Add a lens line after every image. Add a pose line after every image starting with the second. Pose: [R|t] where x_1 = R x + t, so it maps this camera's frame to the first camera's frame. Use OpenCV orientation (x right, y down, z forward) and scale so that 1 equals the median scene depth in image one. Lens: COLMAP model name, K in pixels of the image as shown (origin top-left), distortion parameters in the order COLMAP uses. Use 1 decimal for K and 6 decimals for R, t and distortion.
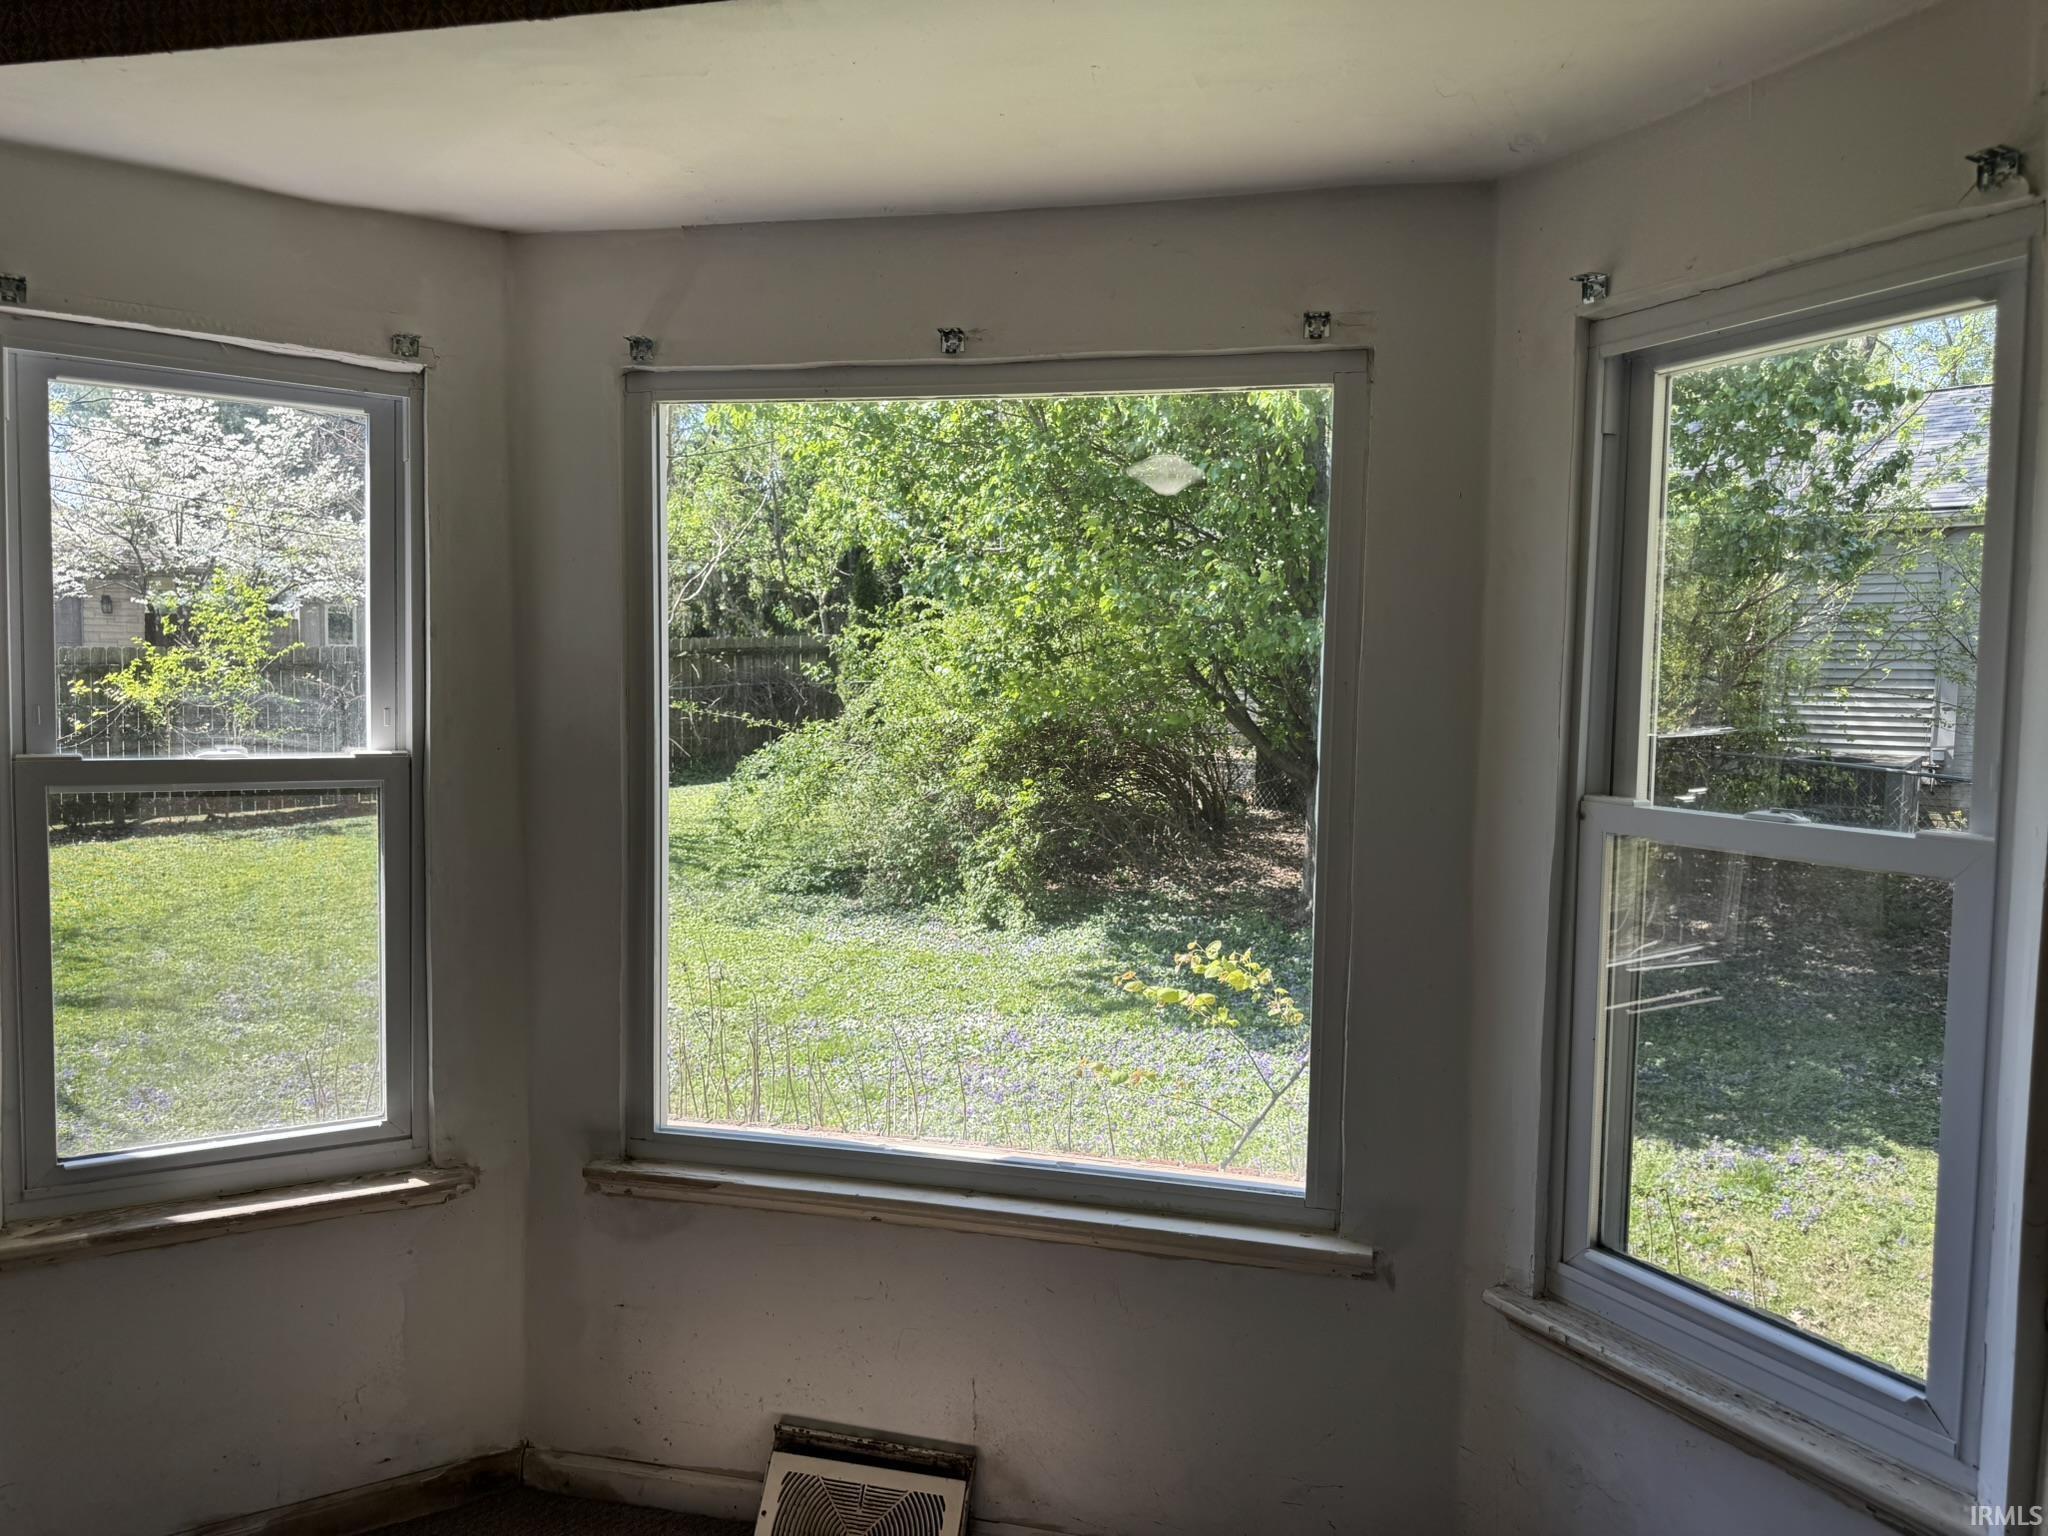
lens RADIAL K [[1445.6, 0, 1033.9], [0, 1445.6, 785.9], [0, 0, 1]] dist [0.053628, -0.061230]
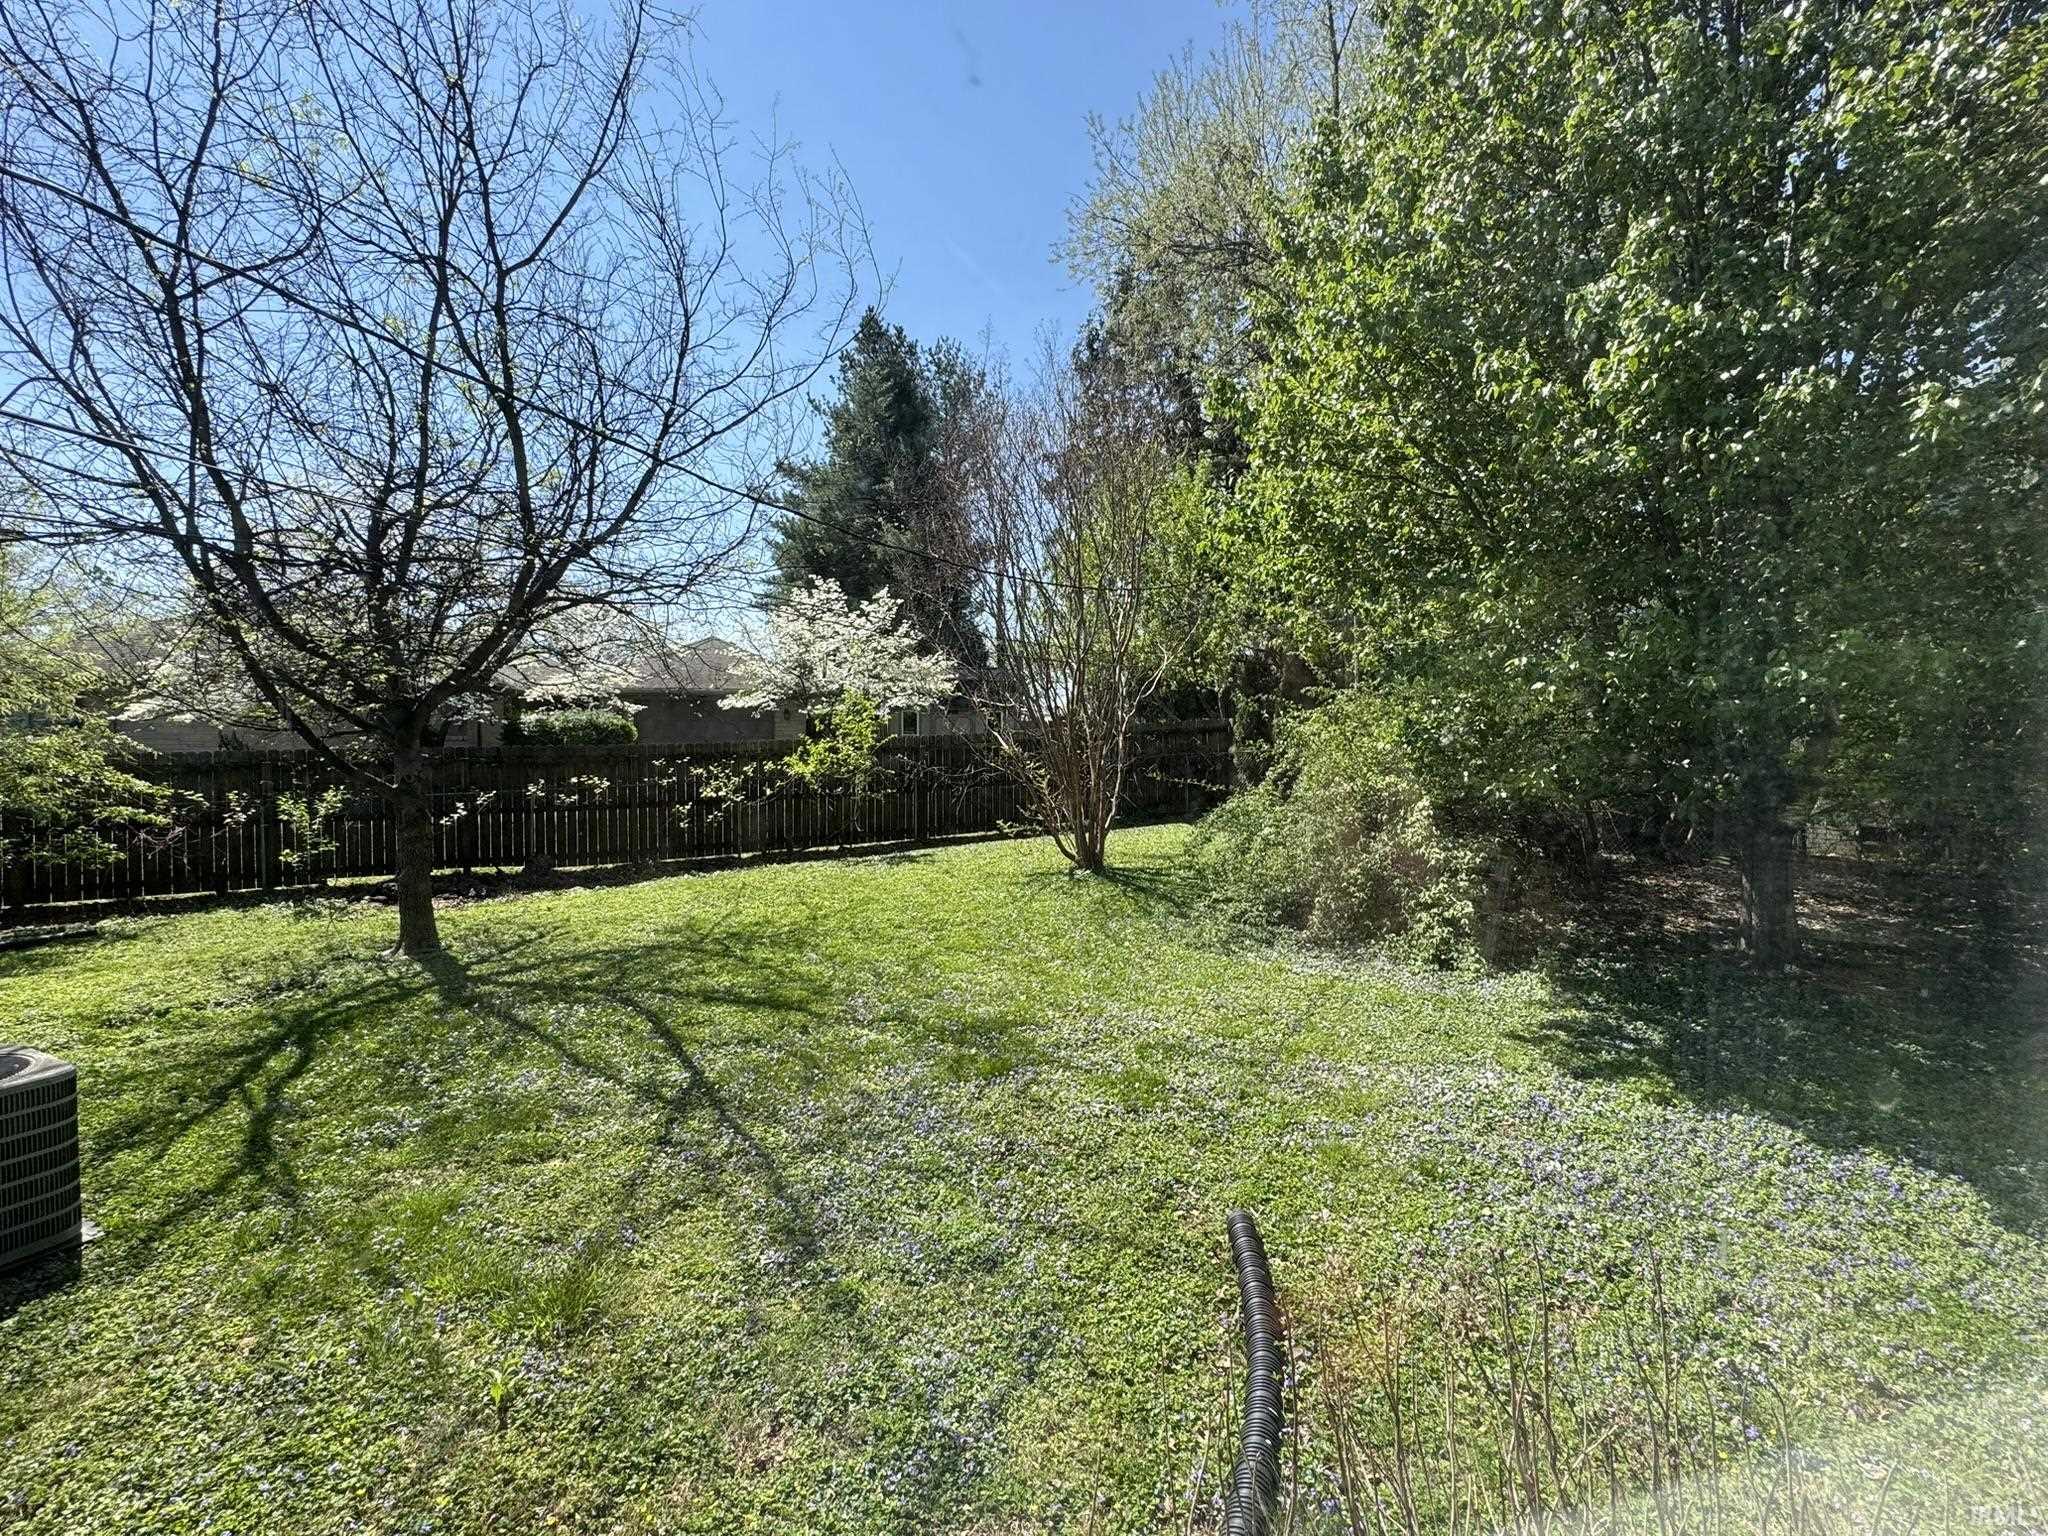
lens RADIAL K [[911.9, 0, 1015.8], [0, 911.9, 767.2], [0, 0, 1]] dist [-0.001972, -0.000506]
pose [[0.949603, -0.011840, -0.313232, -0.058645], [-0.004733, 0.998631, -0.052099, -0.010270], [0.313420, 0.050956, 0.948246, 0.096056]]
